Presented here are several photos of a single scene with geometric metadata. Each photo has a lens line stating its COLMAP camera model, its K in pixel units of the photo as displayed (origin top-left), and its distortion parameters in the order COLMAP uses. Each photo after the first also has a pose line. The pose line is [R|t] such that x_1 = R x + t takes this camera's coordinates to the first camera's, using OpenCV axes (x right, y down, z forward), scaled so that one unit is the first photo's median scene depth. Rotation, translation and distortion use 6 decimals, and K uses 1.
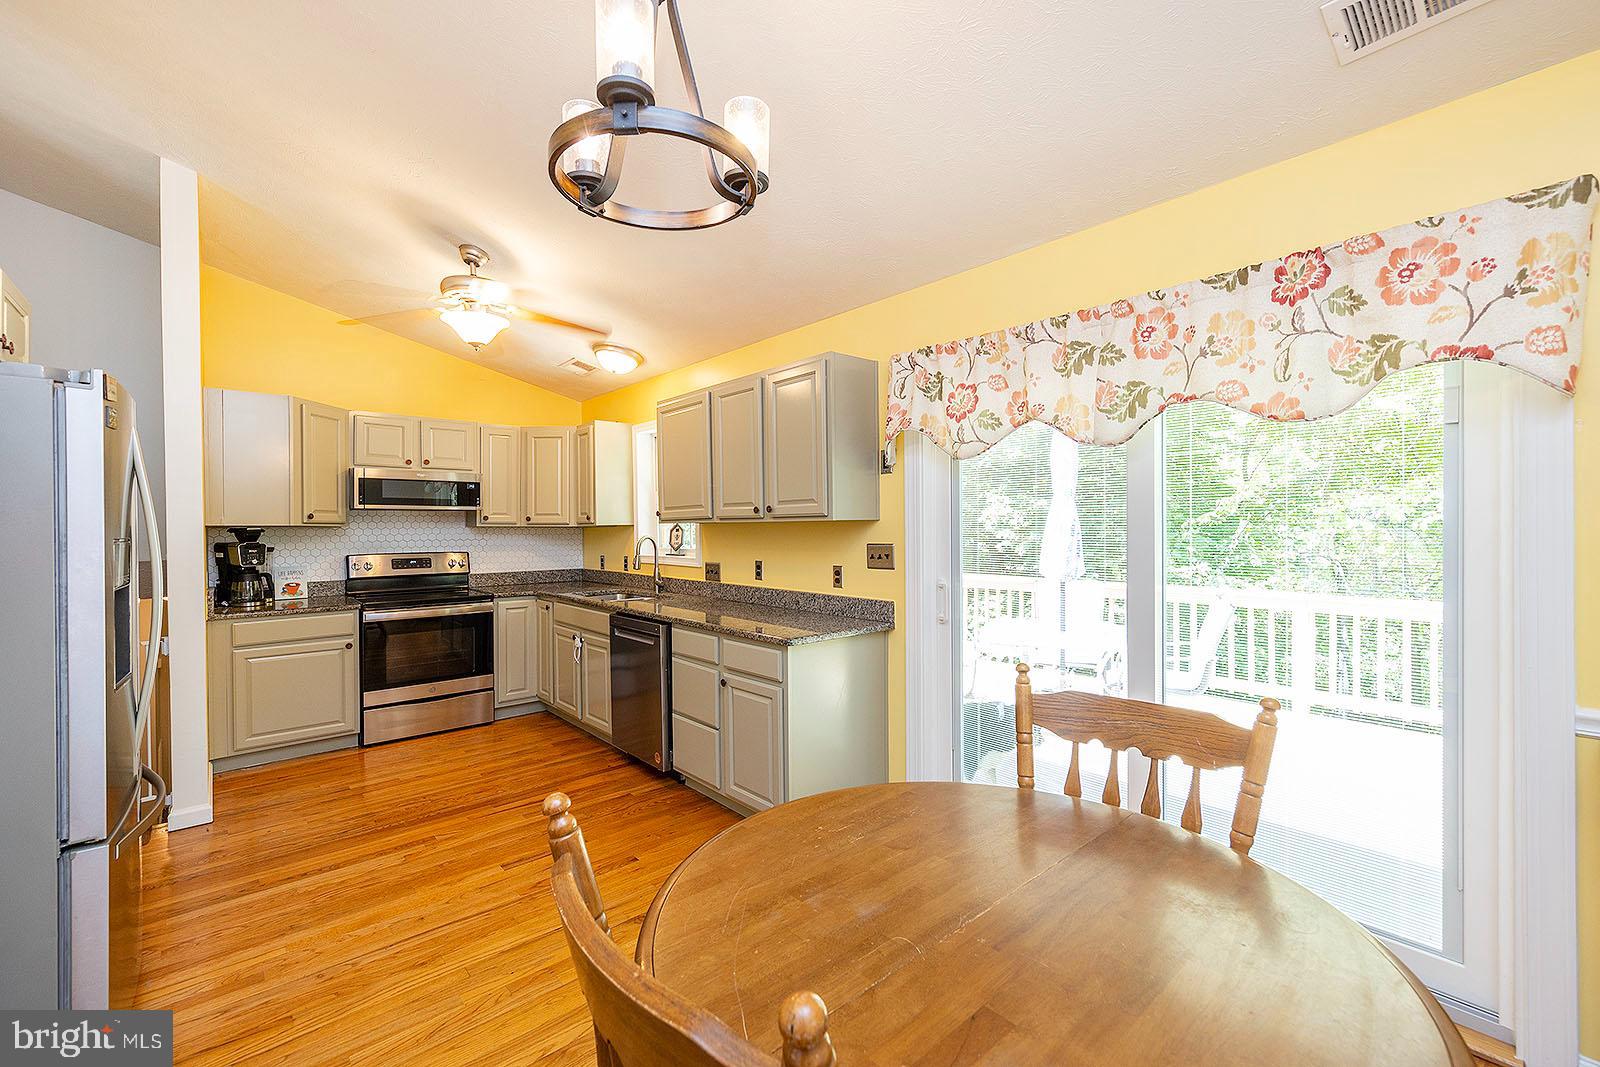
lens RADIAL K [[671.3, 0, 851.1], [0, 671.3, 553.2], [0, 0, 1]] dist [0.001370, 0.000041]
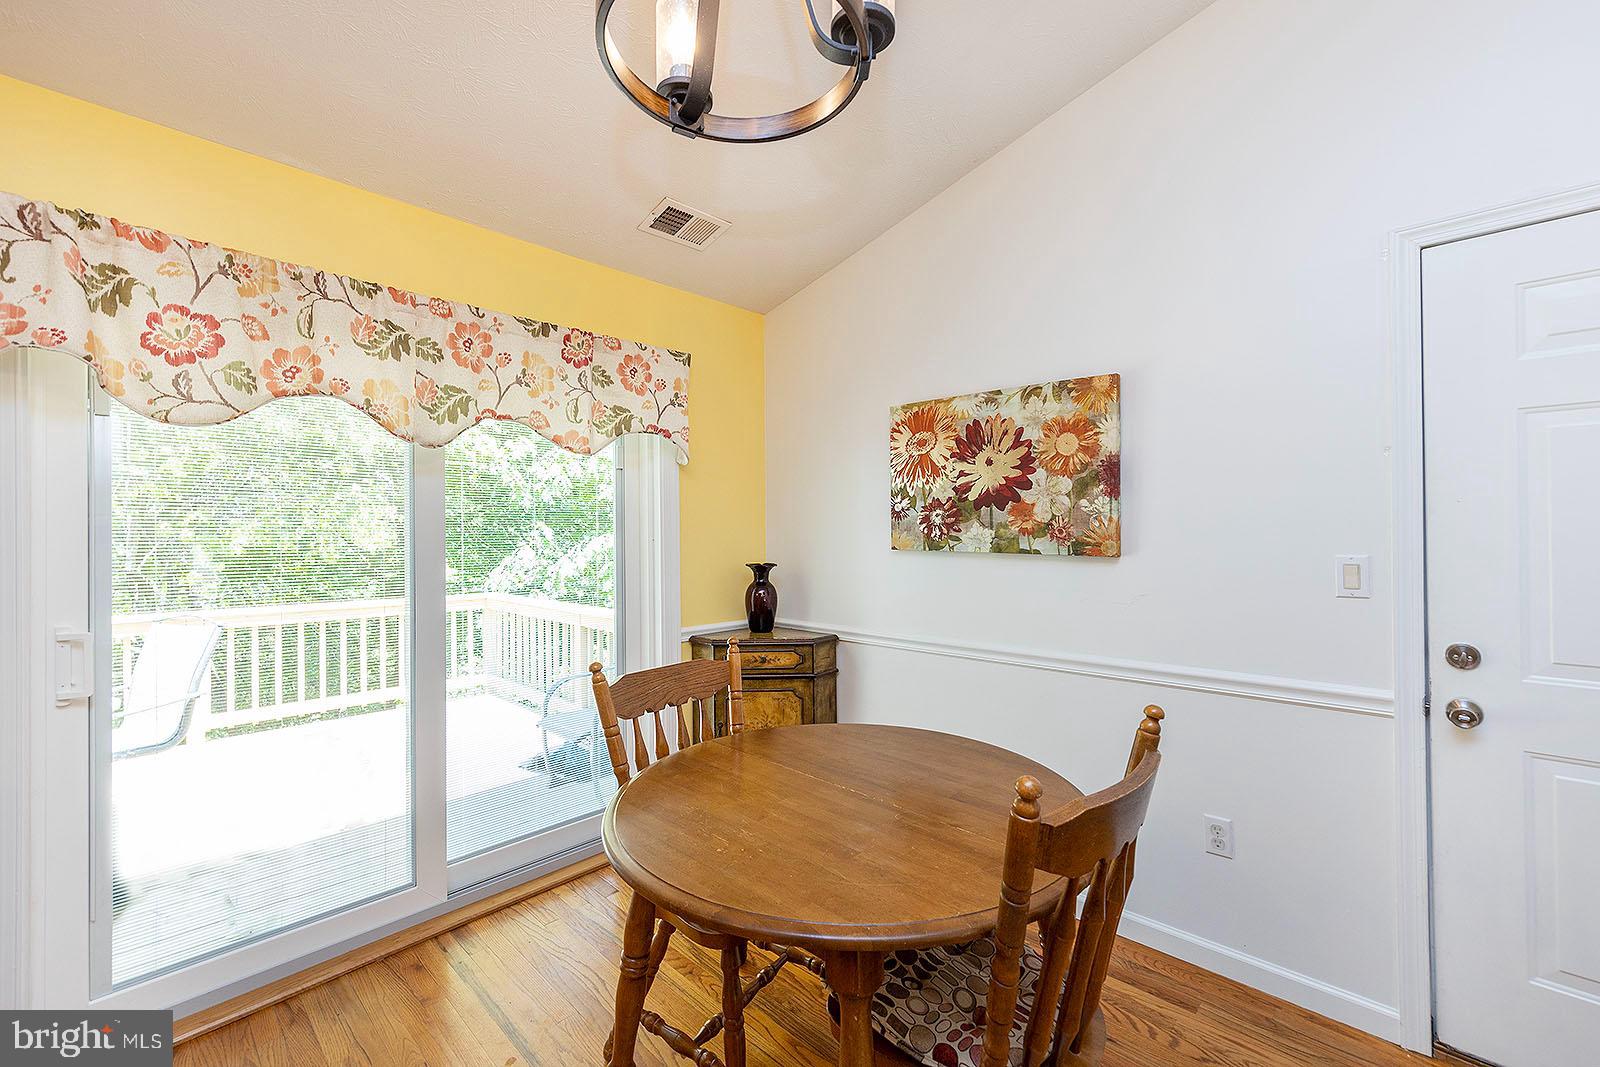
lens RADIAL K [[664.0, 0, 794.2], [0, 664.0, 537.6], [0, 0, 1]] dist [0.000629, 0.000087]
pose [[-0.047106, -0.001792, 0.998888, -0.357221], [0.042511, 0.999089, 0.003797, -0.009052], [-0.997985, 0.042643, -0.046987, 0.338313]]
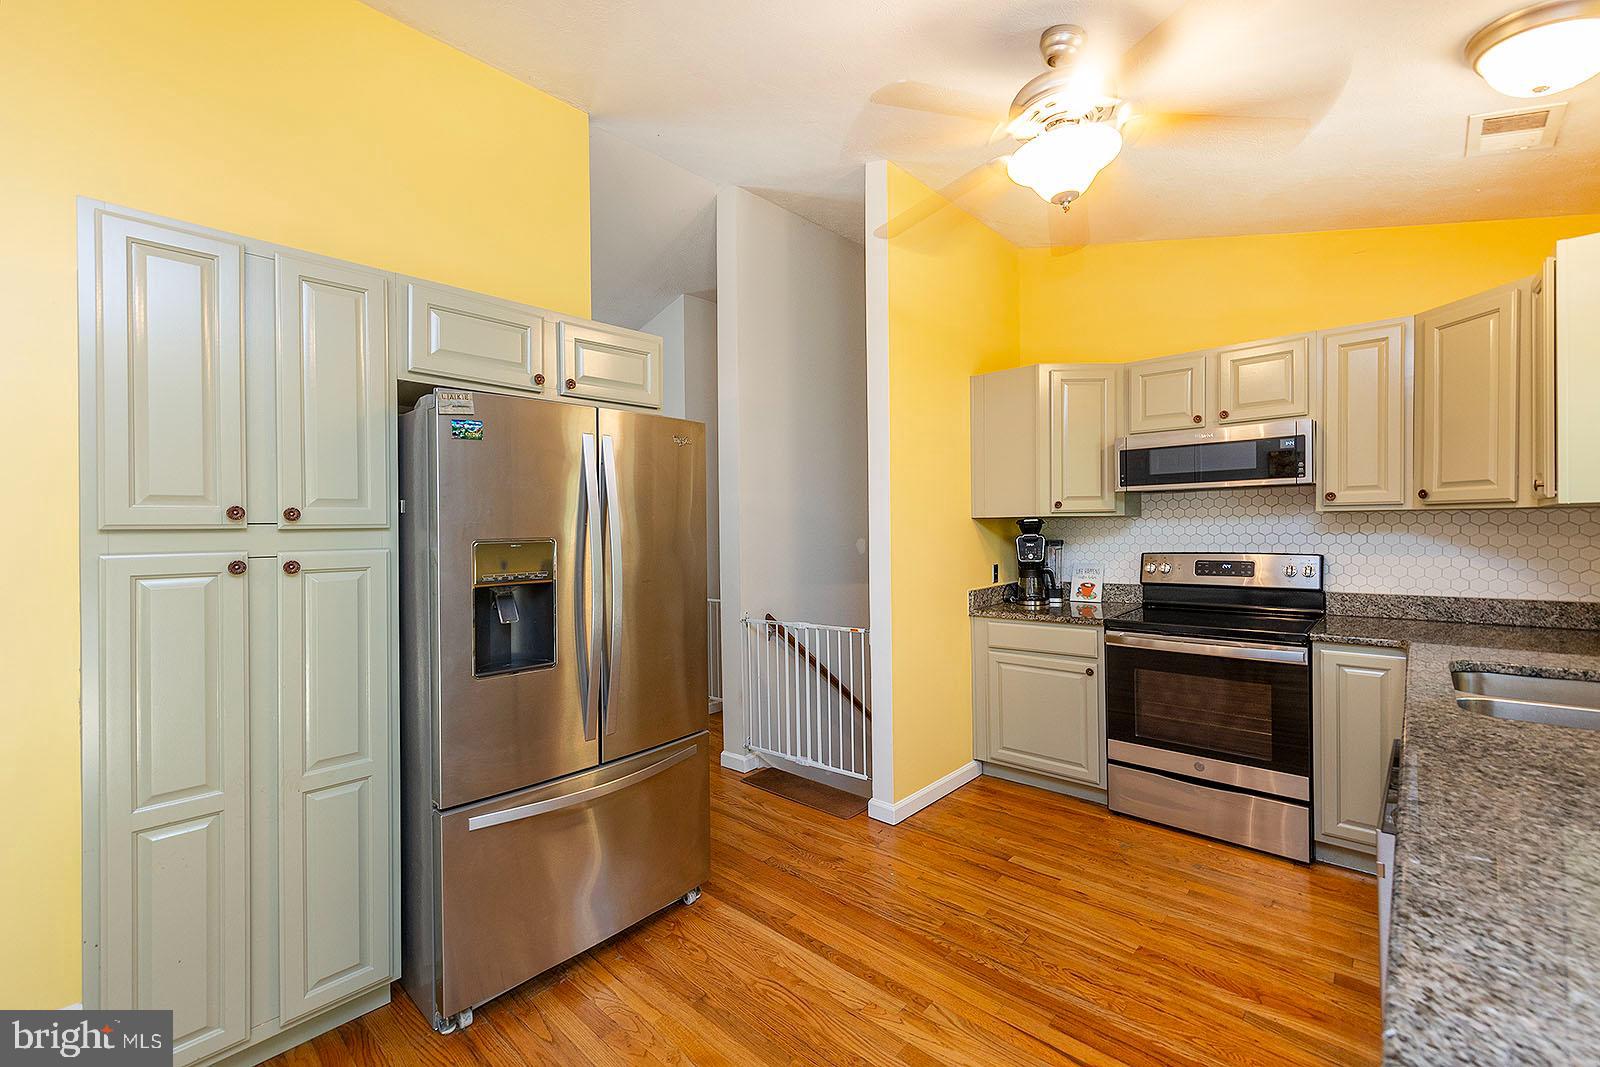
lens RADIAL K [[677.1, 0, 801.3], [0, 677.1, 527.1], [0, 0, 1]] dist [0.001315, 0.000368]
pose [[0.029017, 0.006543, -0.999557, 0.013519], [-0.019519, 0.999792, 0.005978, -0.025586], [0.999388, 0.019337, 0.029139, 0.648418]]
